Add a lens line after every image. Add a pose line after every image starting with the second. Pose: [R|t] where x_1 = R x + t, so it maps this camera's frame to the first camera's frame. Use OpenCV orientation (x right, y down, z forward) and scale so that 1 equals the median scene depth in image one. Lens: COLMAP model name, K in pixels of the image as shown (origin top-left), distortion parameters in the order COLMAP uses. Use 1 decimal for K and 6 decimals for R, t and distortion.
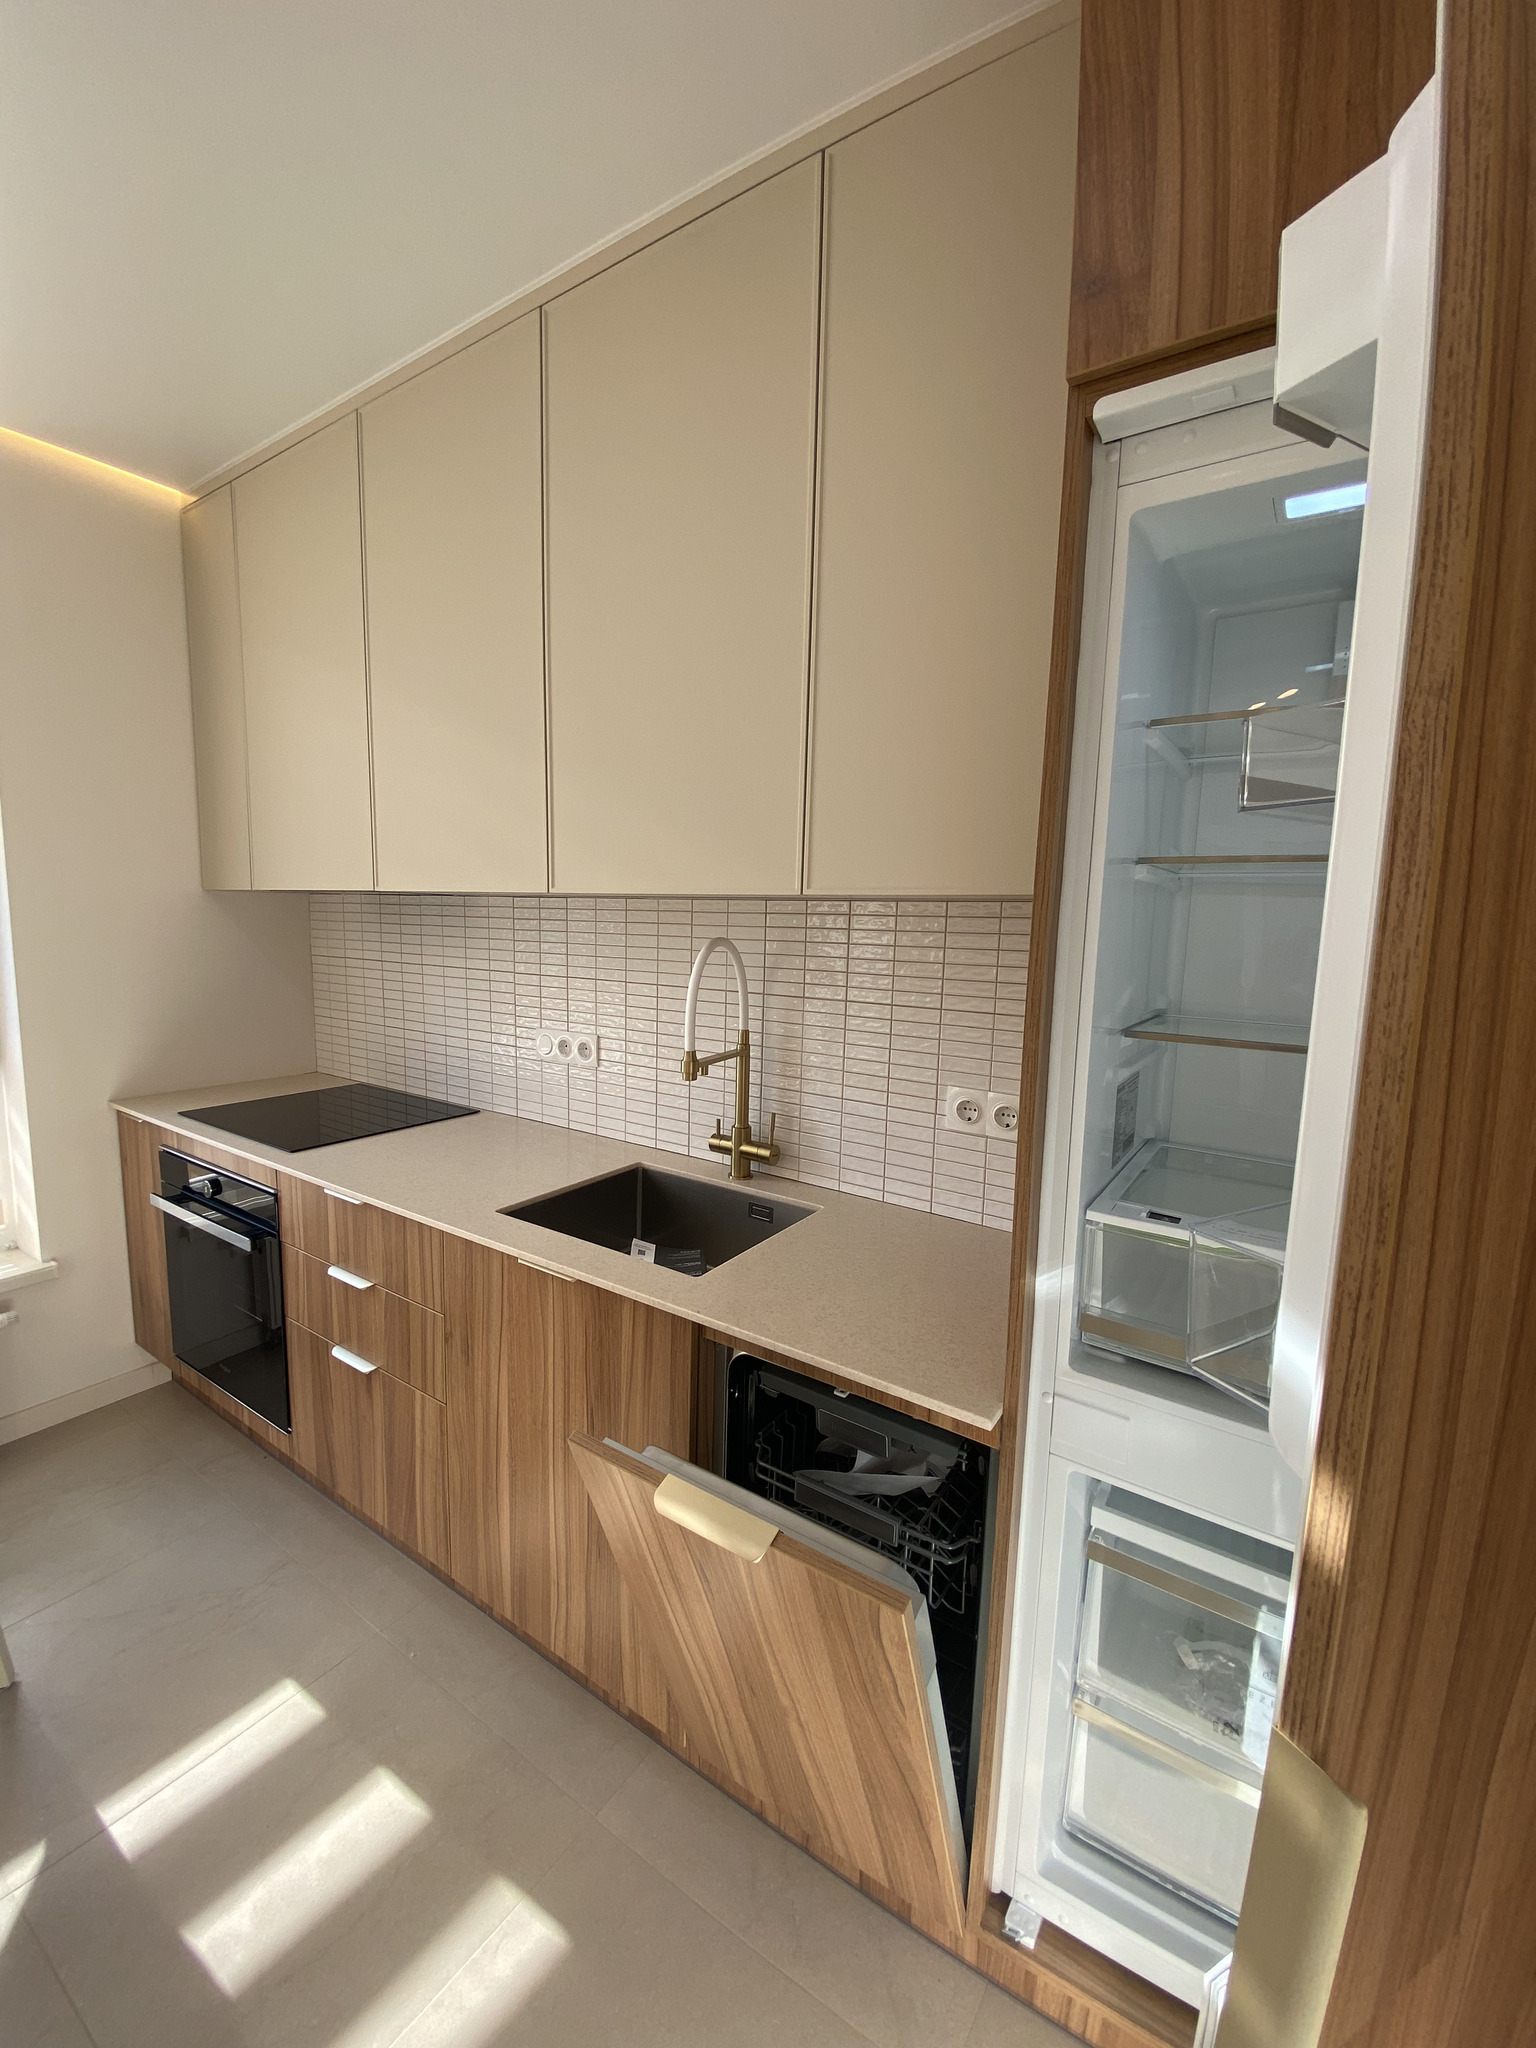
lens RADIAL K [[838.8, 0, 768.0], [0, 838.8, 1024.0], [0, 0, 1]] dist [0.000300, -0.010609]
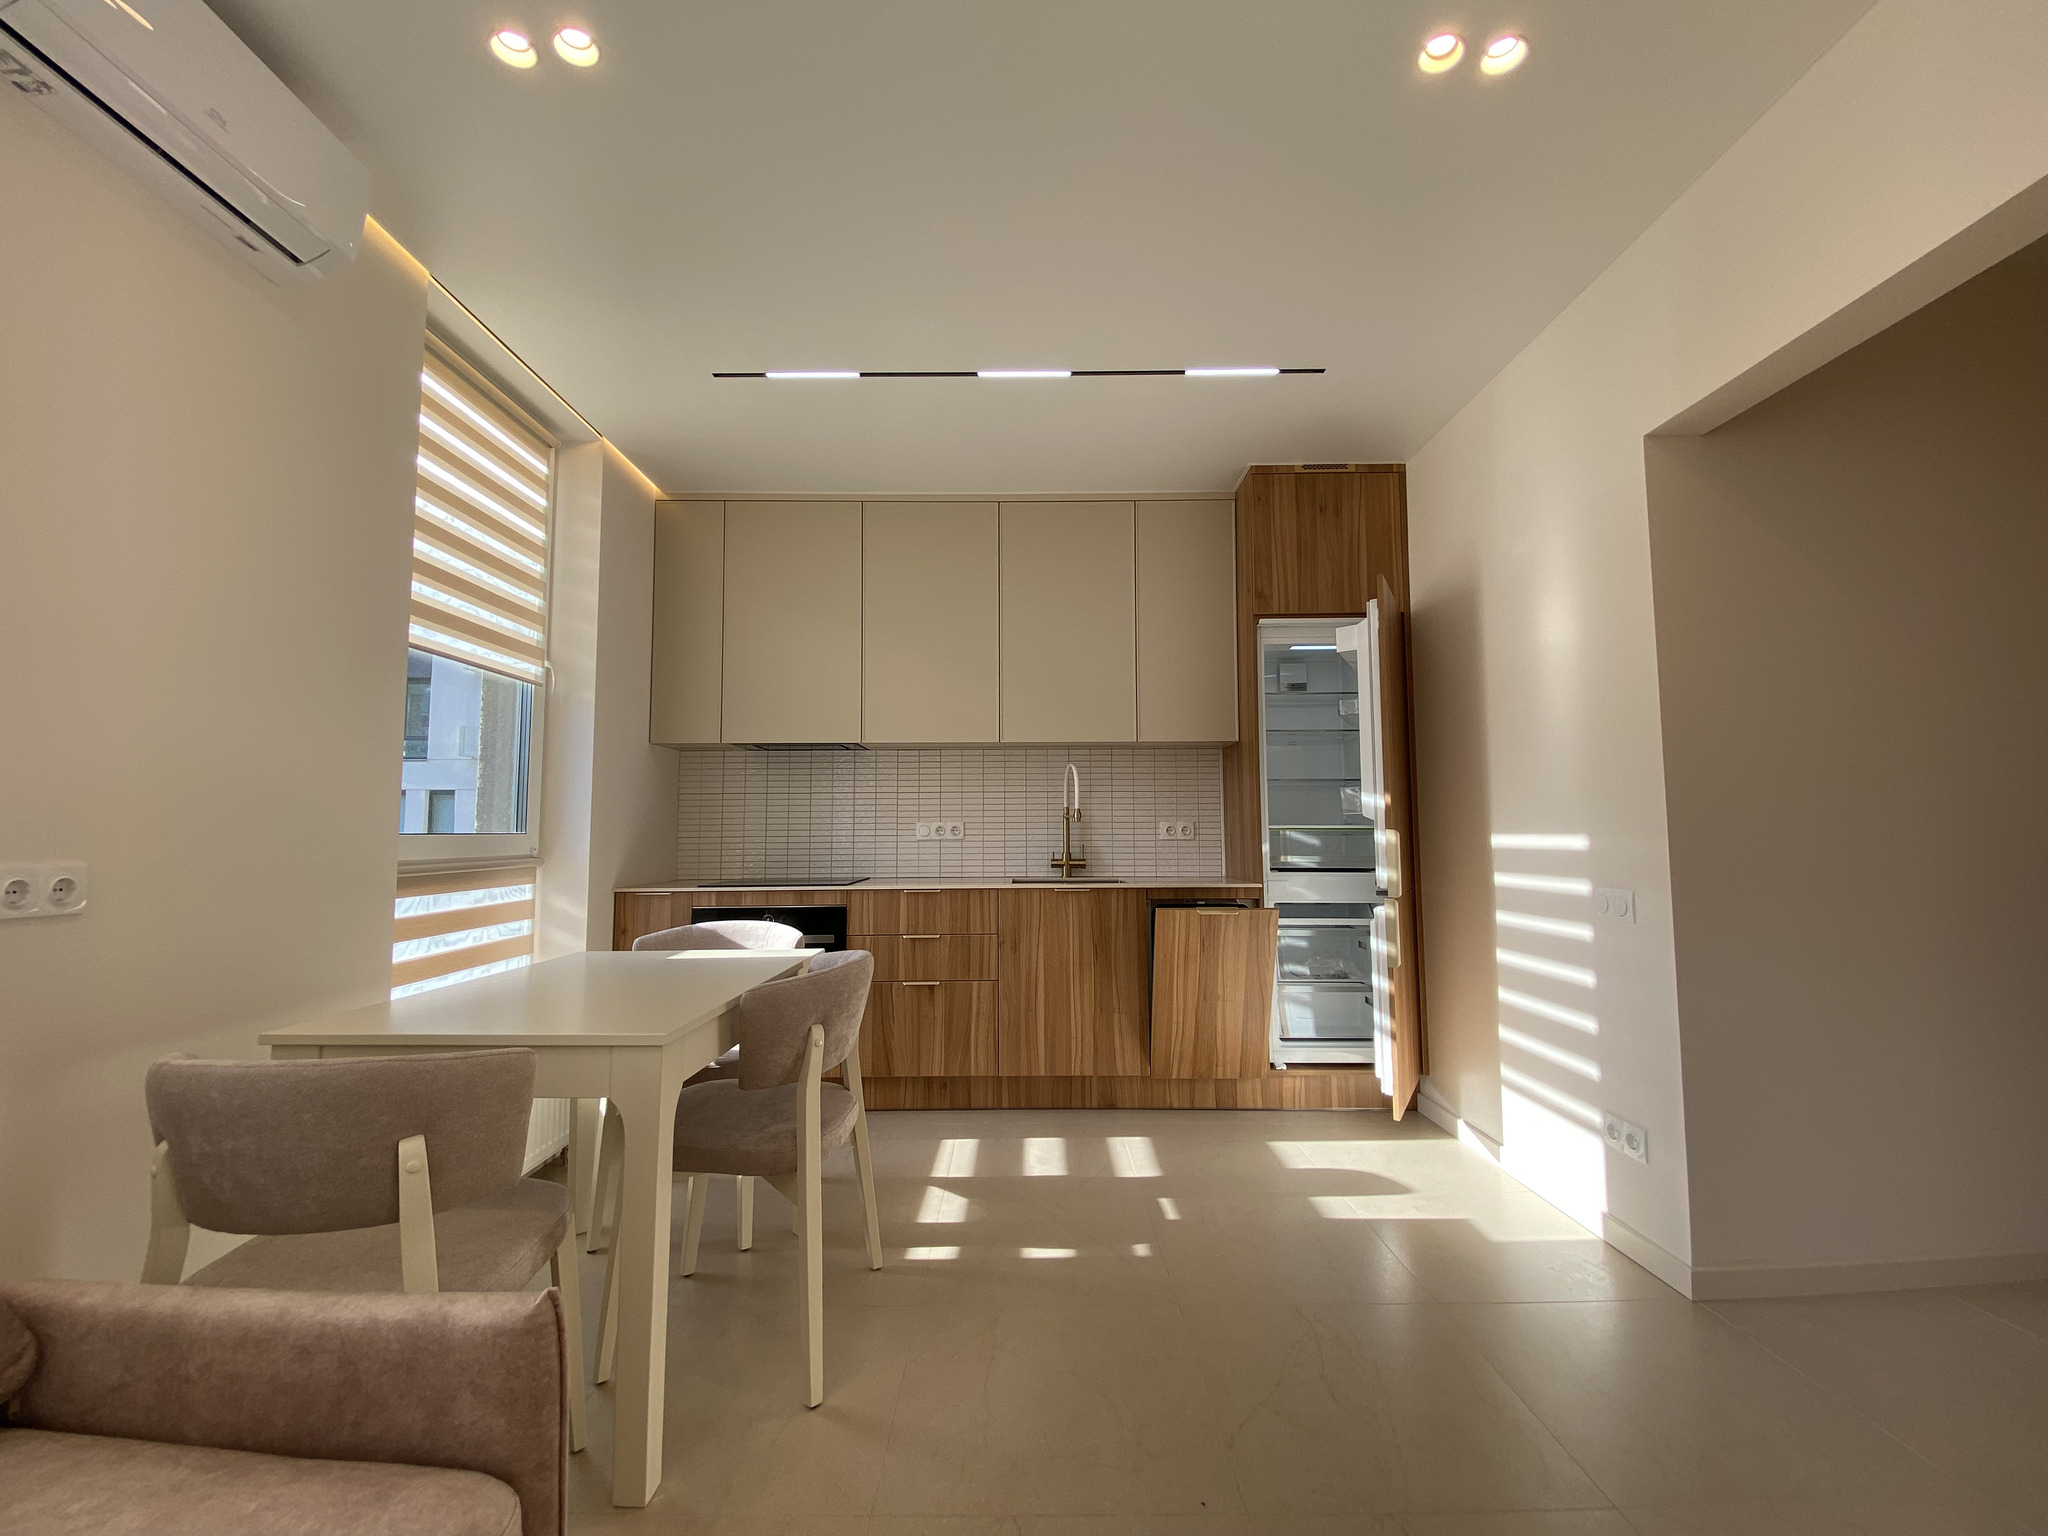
lens RADIAL K [[838.8, 0, 1020.7], [0, 838.8, 761.5], [0, 0, 1]] dist [0.000300, -0.010609]
pose [[0.820135, 0.028217, 0.571474, -1.568479], [0.094747, 0.978297, -0.184277, 0.320674], [-0.564271, 0.205277, 0.799662, -0.808847]]
